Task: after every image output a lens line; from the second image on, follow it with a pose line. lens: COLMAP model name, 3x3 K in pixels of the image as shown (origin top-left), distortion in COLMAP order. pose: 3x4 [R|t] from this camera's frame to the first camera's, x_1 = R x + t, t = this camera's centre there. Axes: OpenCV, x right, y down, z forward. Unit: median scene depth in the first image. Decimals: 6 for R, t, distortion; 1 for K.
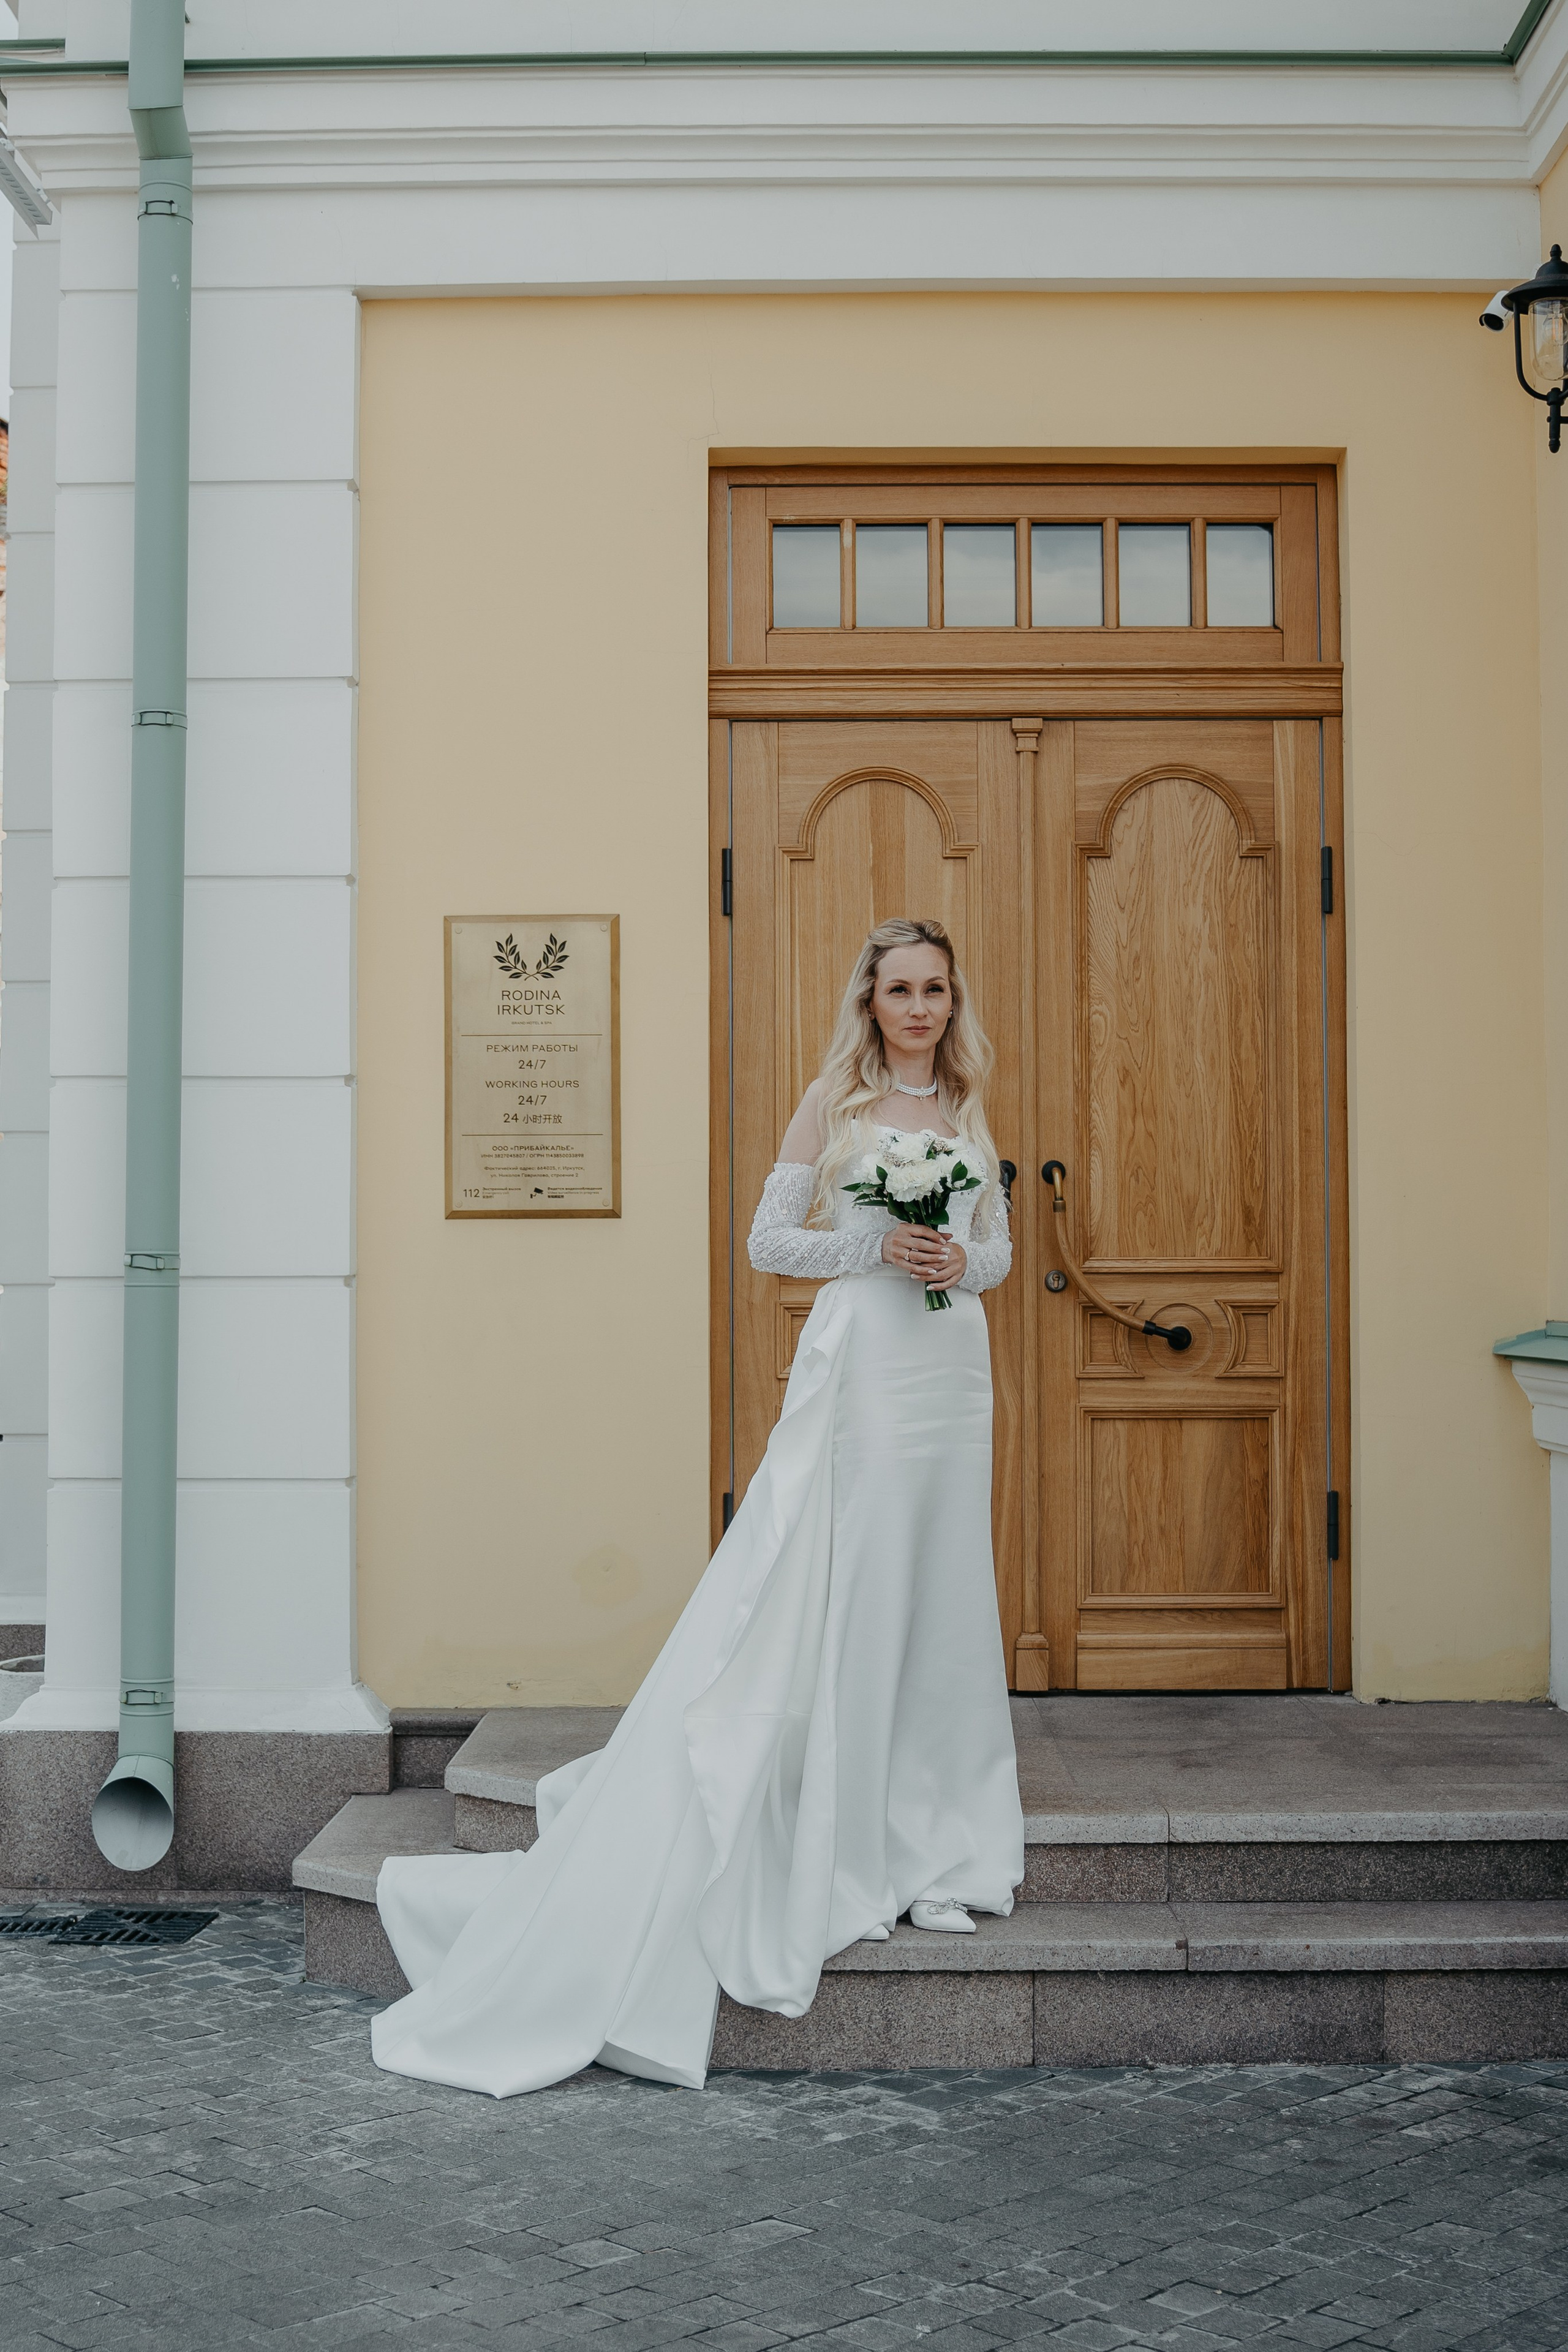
lens RADIAL K [[3118.4, 0, 785.0], [0, 3118.4, 1142.3], [0, 0, 1]] dist [-0.073234, -0.011066]
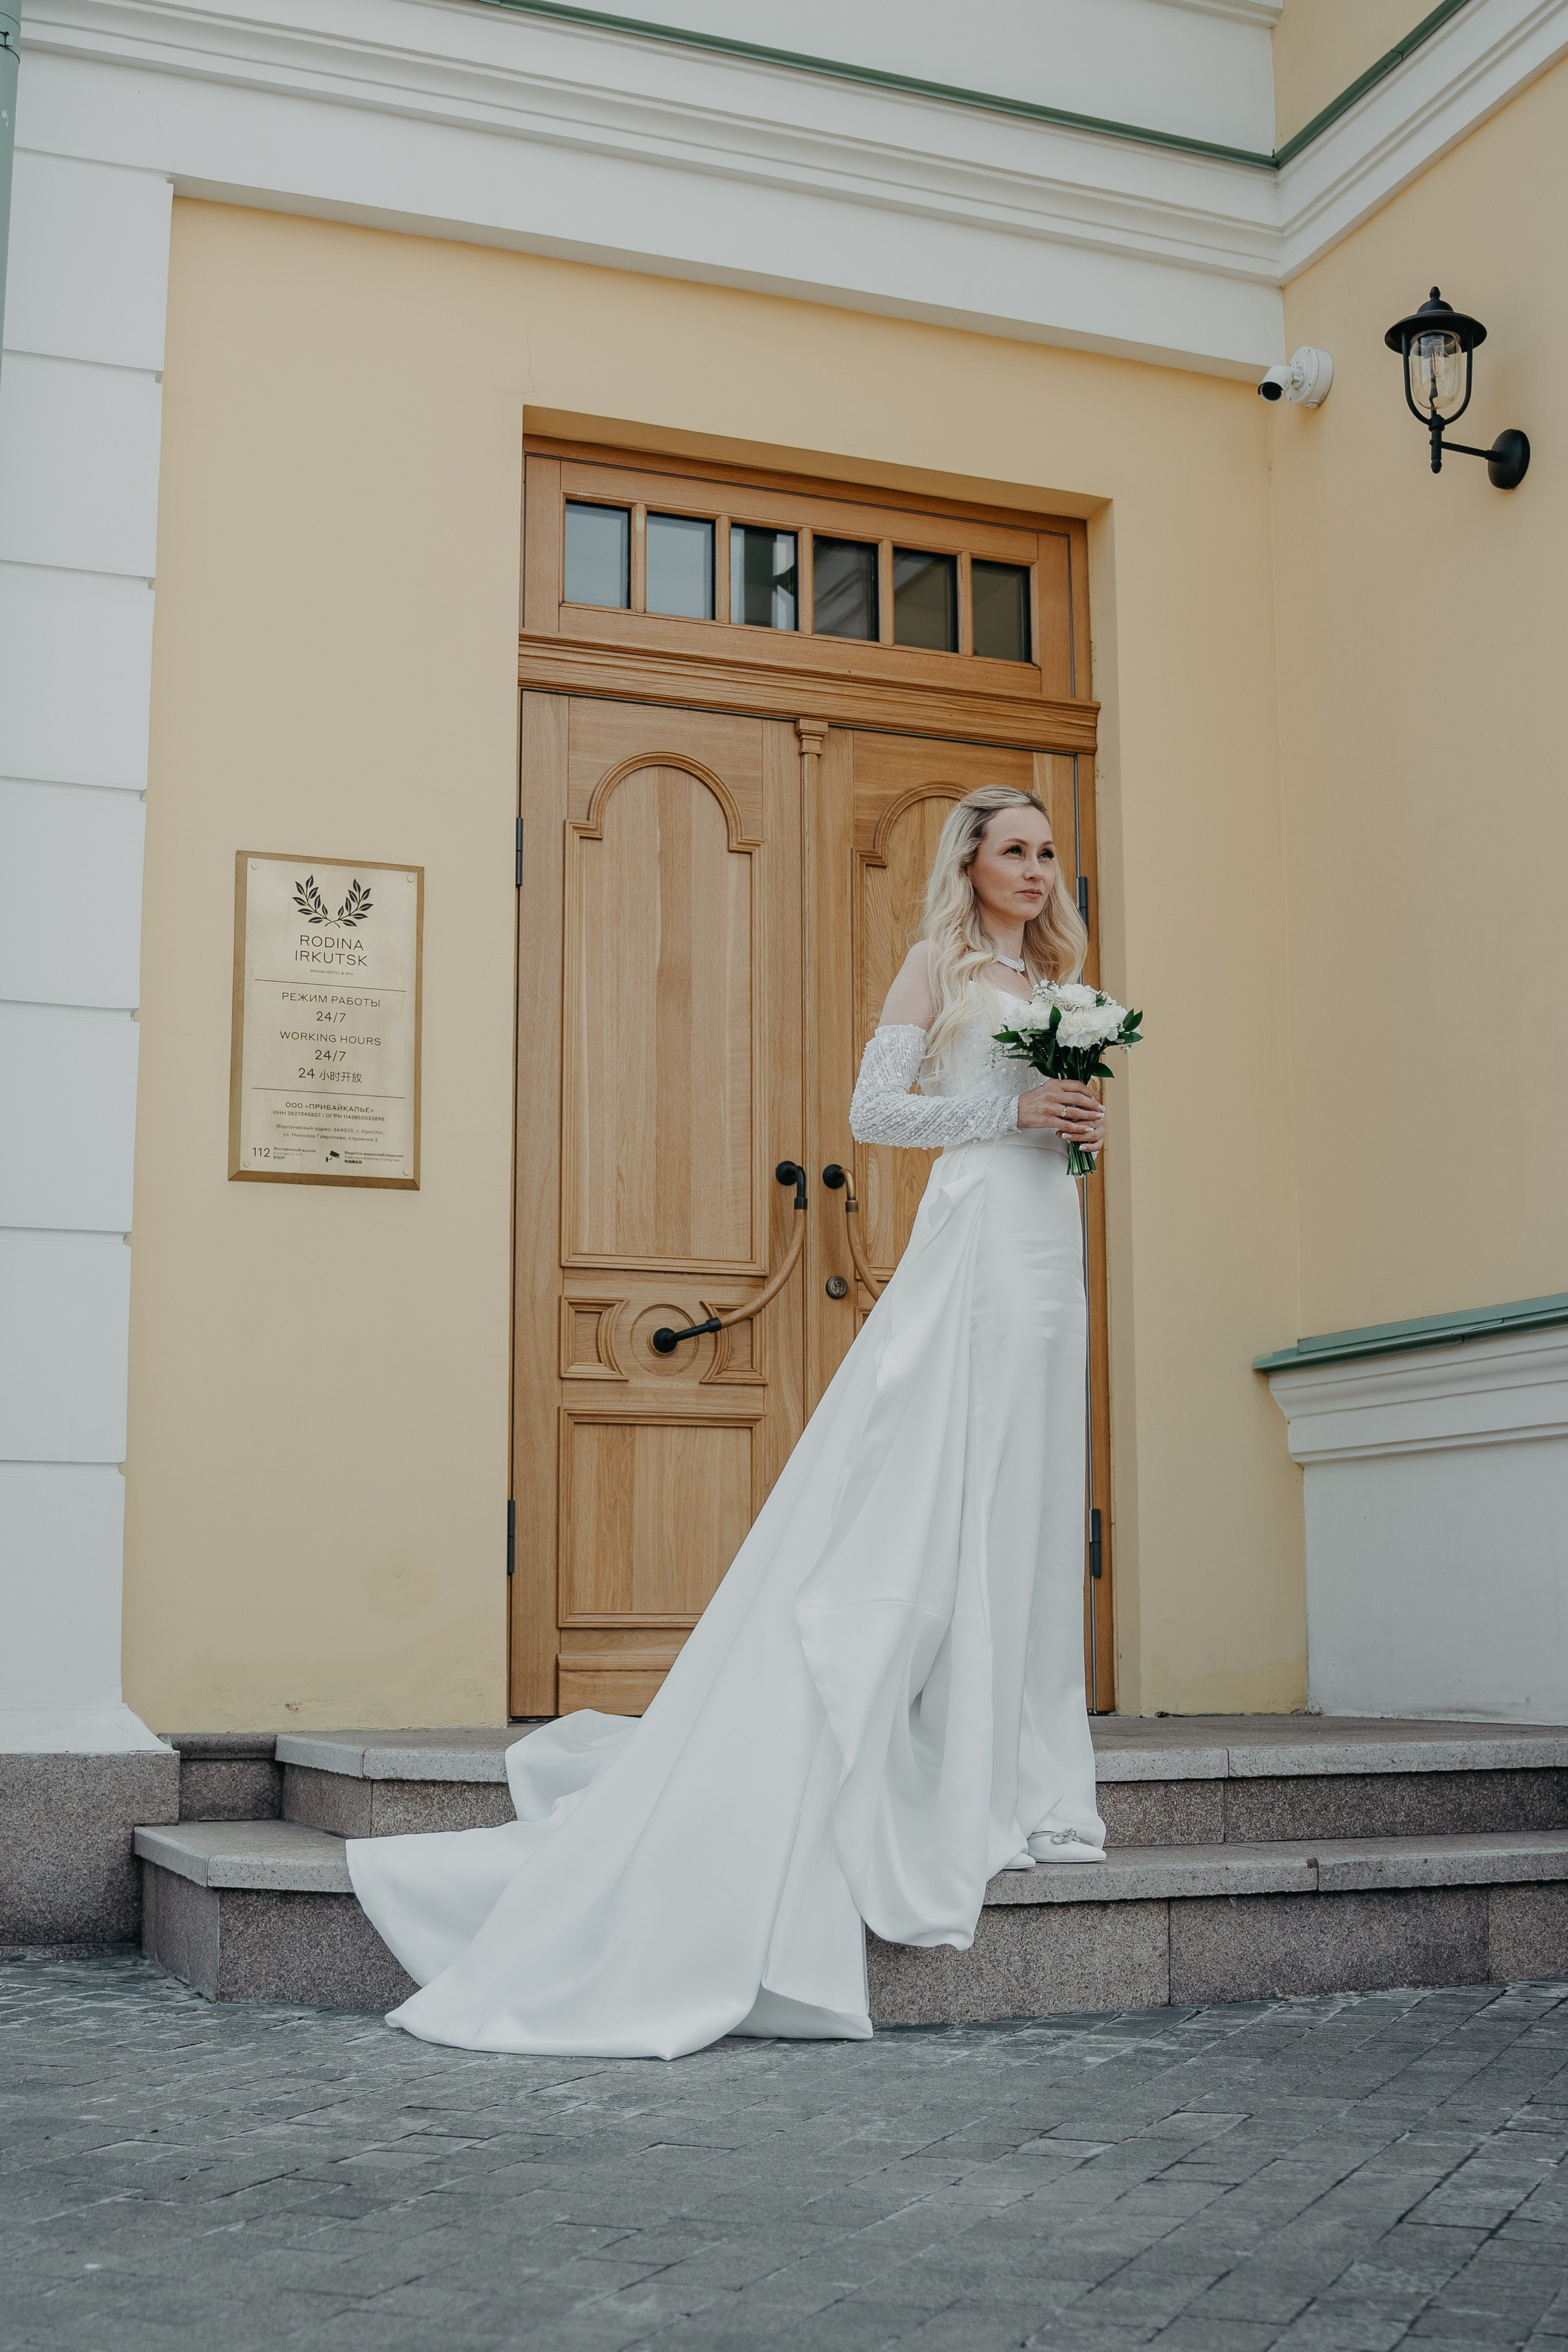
lens RADIAL K [[2878.4, 0, 770.7], [0, 2878.4, 1176.2], [0, 0, 1]] dist [-0.094090, 0.036267]
pose [[0.926146, 0.059723, 0.372408, -0.271597], [-0.015369, 0.992539, -0.120952, 0.120594], [-0.376853, 0.106296, 0.920154, 0.184189]]
